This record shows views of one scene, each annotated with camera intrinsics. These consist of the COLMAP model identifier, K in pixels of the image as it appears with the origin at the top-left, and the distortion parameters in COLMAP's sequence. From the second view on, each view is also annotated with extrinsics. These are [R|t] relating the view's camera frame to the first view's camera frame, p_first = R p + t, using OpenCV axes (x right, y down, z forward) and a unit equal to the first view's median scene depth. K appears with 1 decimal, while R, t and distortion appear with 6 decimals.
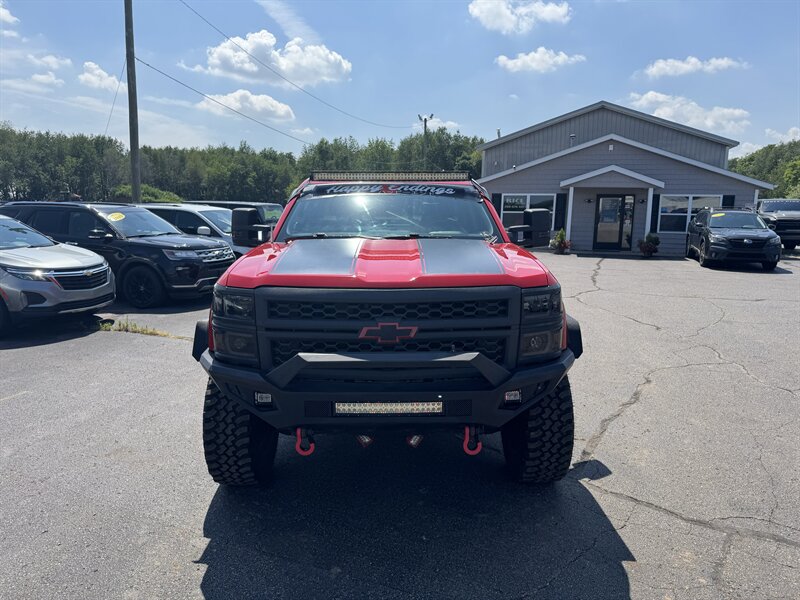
lens RADIAL K [[583.2, 0, 400.0], [0, 583.2, 300.0], [0, 0, 1]] dist [0.000565, -0.003200]
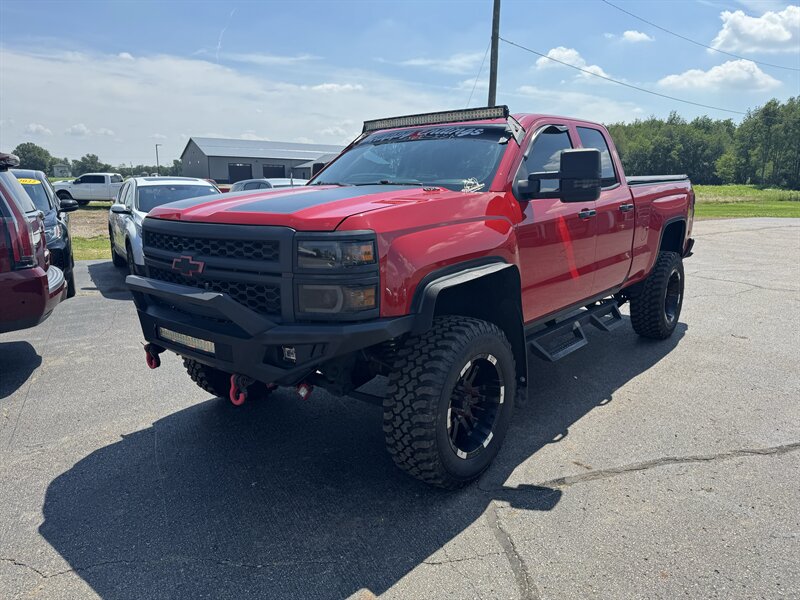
lens RADIAL K [[555.6, 0, 381.5], [0, 555.6, 305.6], [0, 0, 1]] dist [0.018033, -0.001756]
pose [[0.749358, 0.135469, -0.648159, 0.116354], [-0.097652, 0.990755, 0.094175, 0.000013], [0.654924, -0.007277, 0.755659, 0.064582]]
